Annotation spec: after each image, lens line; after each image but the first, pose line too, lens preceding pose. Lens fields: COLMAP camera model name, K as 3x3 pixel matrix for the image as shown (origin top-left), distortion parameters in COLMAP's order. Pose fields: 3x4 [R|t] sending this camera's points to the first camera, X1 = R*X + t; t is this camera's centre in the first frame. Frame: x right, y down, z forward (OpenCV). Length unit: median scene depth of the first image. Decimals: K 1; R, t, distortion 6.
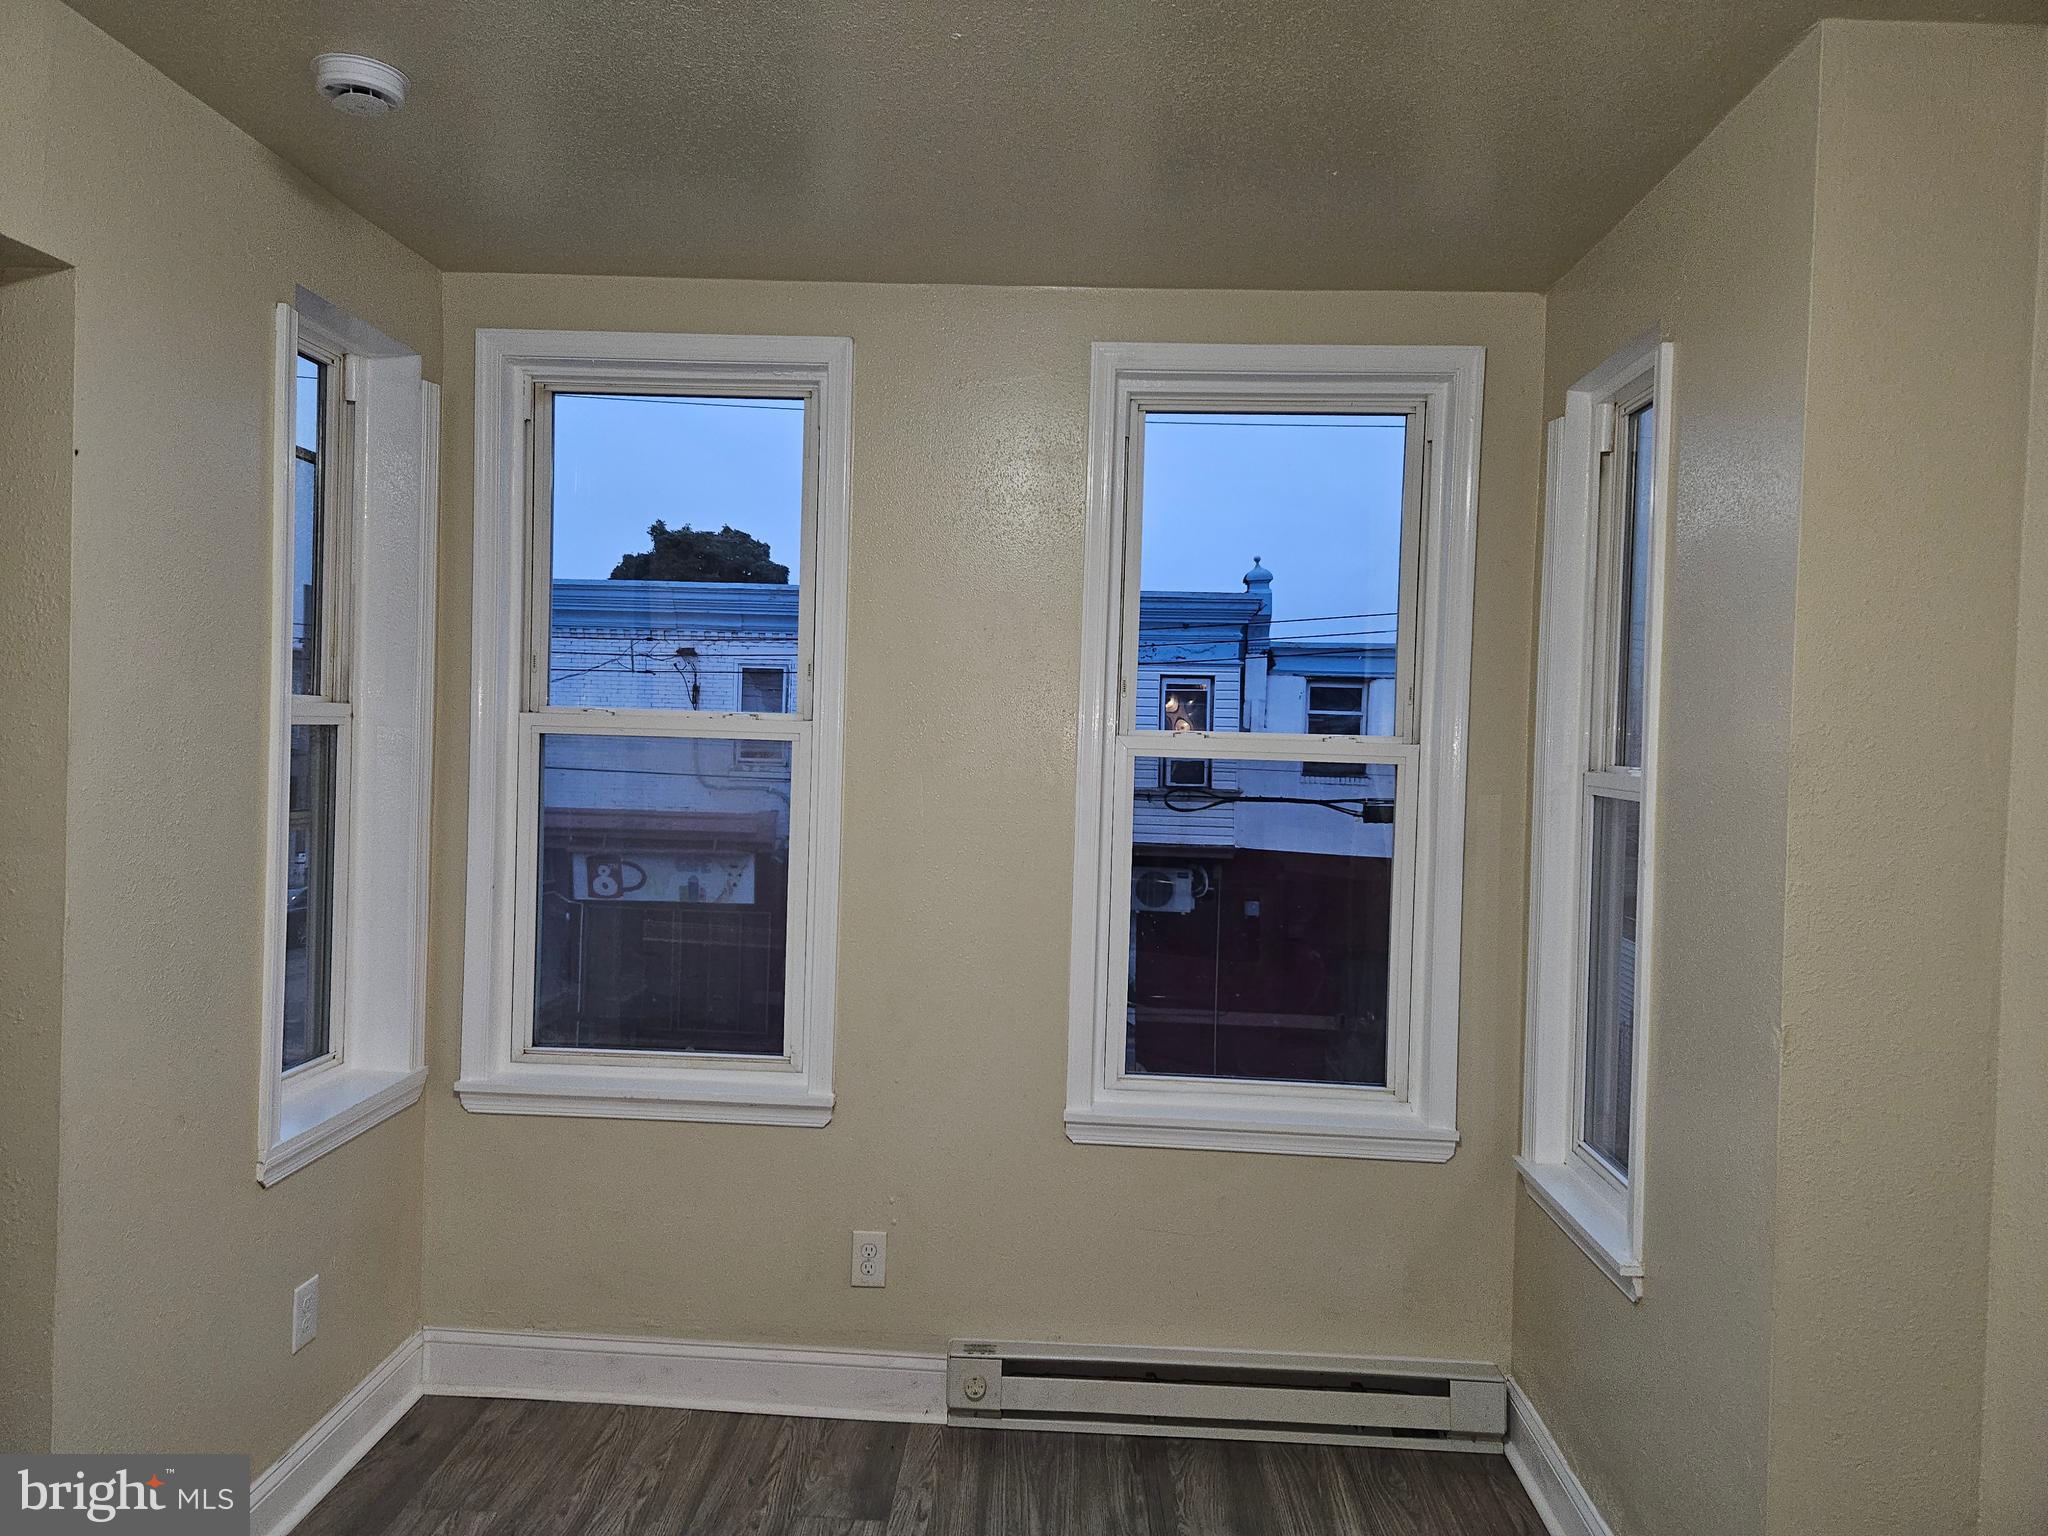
lens RADIAL K [[1361.7, 0, 991.2], [0, 1361.7, 750.8], [0, 0, 1]] dist [0.058858, -0.037040]
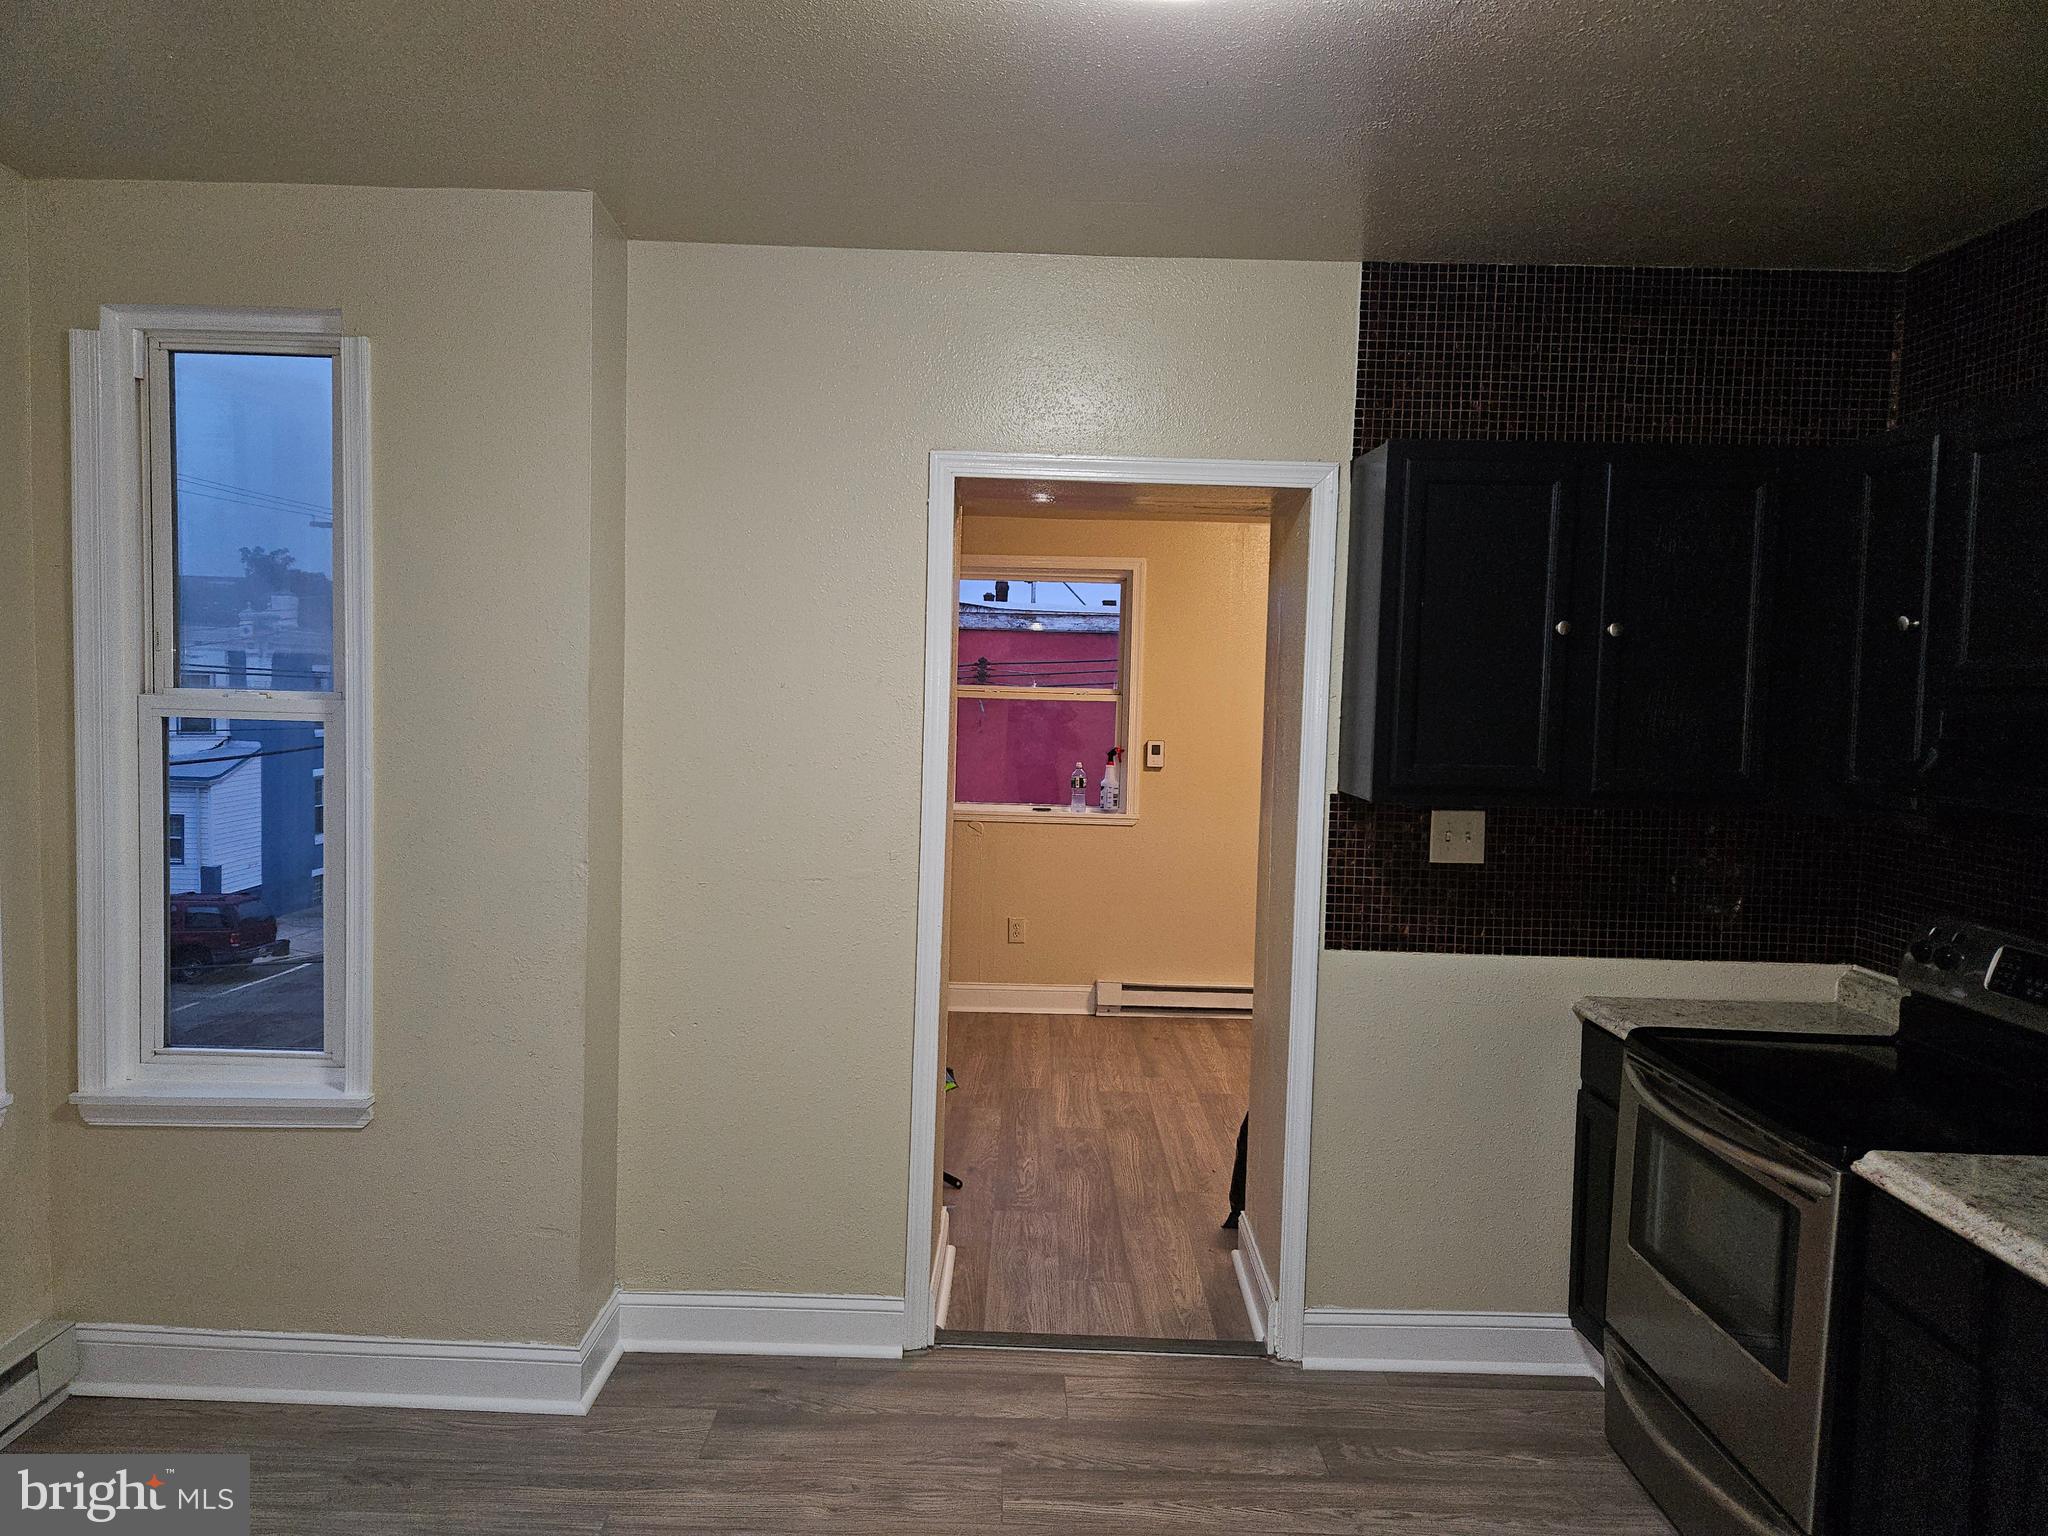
lens RADIAL K [[1361.7, 0, 1025.1], [0, 1361.7, 770.5], [0, 0, 1]] dist [0.058858, -0.037040]
pose [[-0.054656, -0.089405, 0.994495, -0.580350], [-0.010875, 0.995978, 0.088941, -0.025844], [-0.998446, -0.005954, -0.055408, 0.370815]]
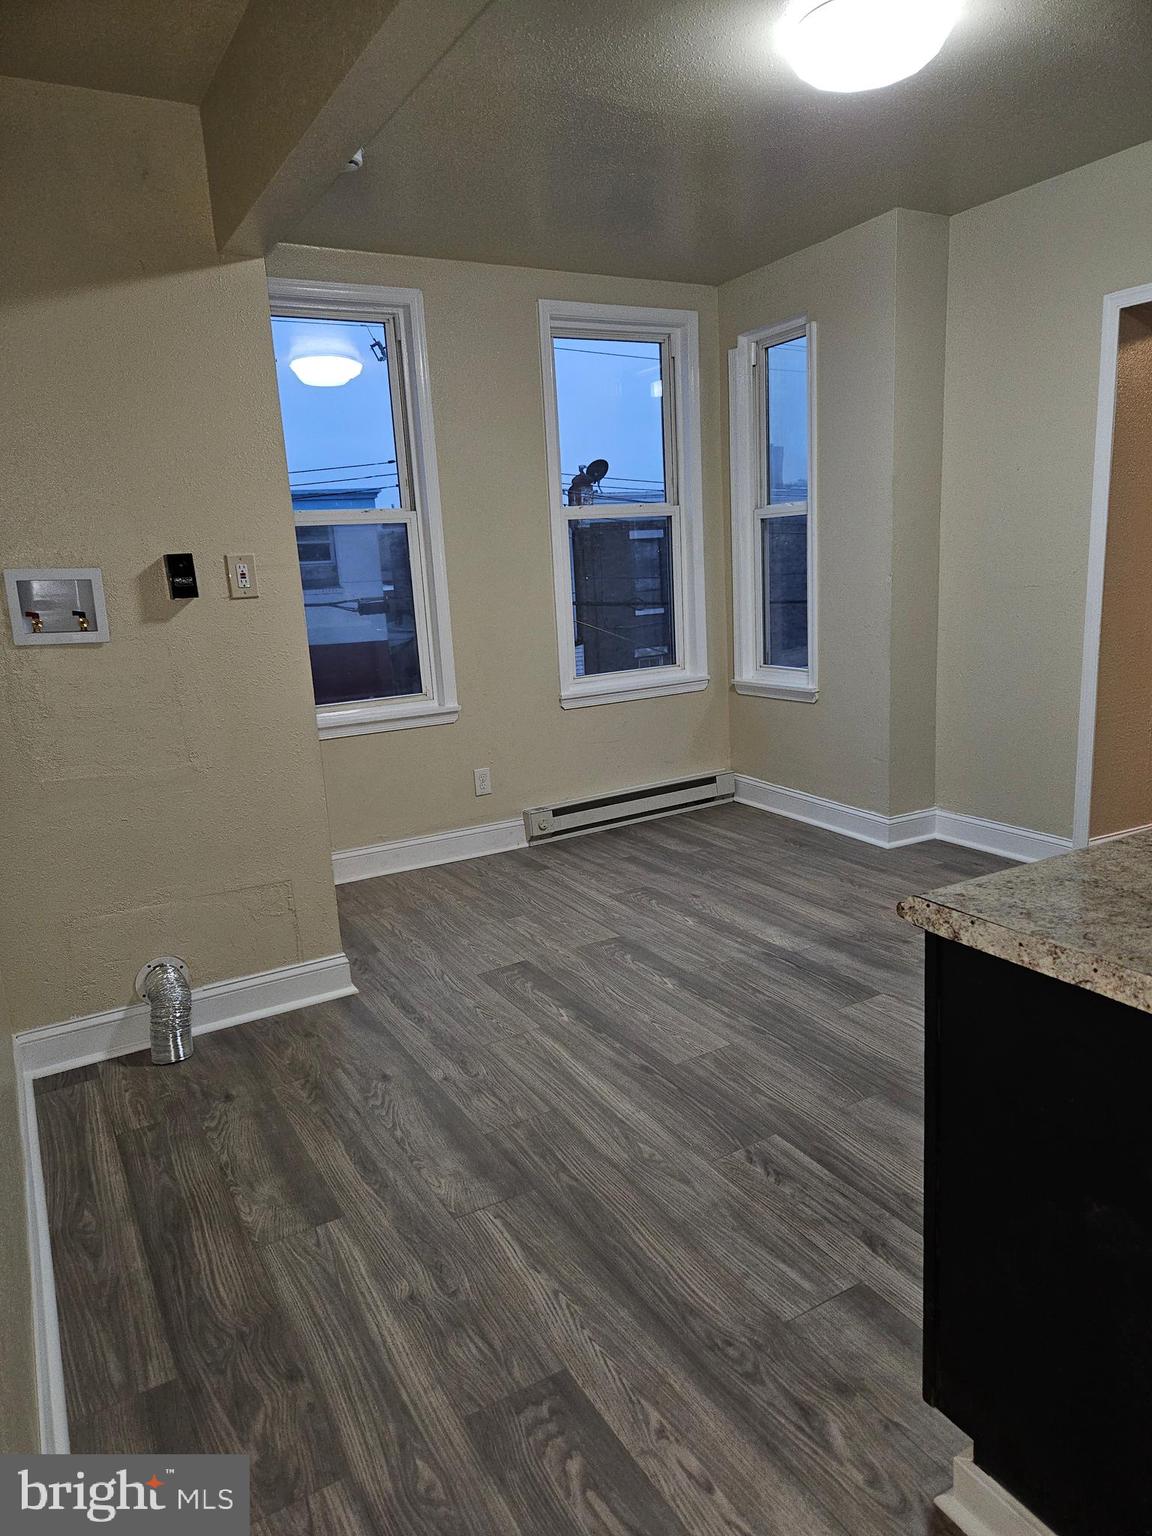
lens RADIAL K [[1021.2, 0, 576.2], [0, 1021.2, 775.2], [0, 0, 1]] dist [0.058858, -0.037040]
pose [[0.837854, -0.189273, 0.512031, -0.749259], [0.091526, 0.973397, 0.210051, 0.056411], [-0.538166, -0.129128, 0.832888, -0.334543]]
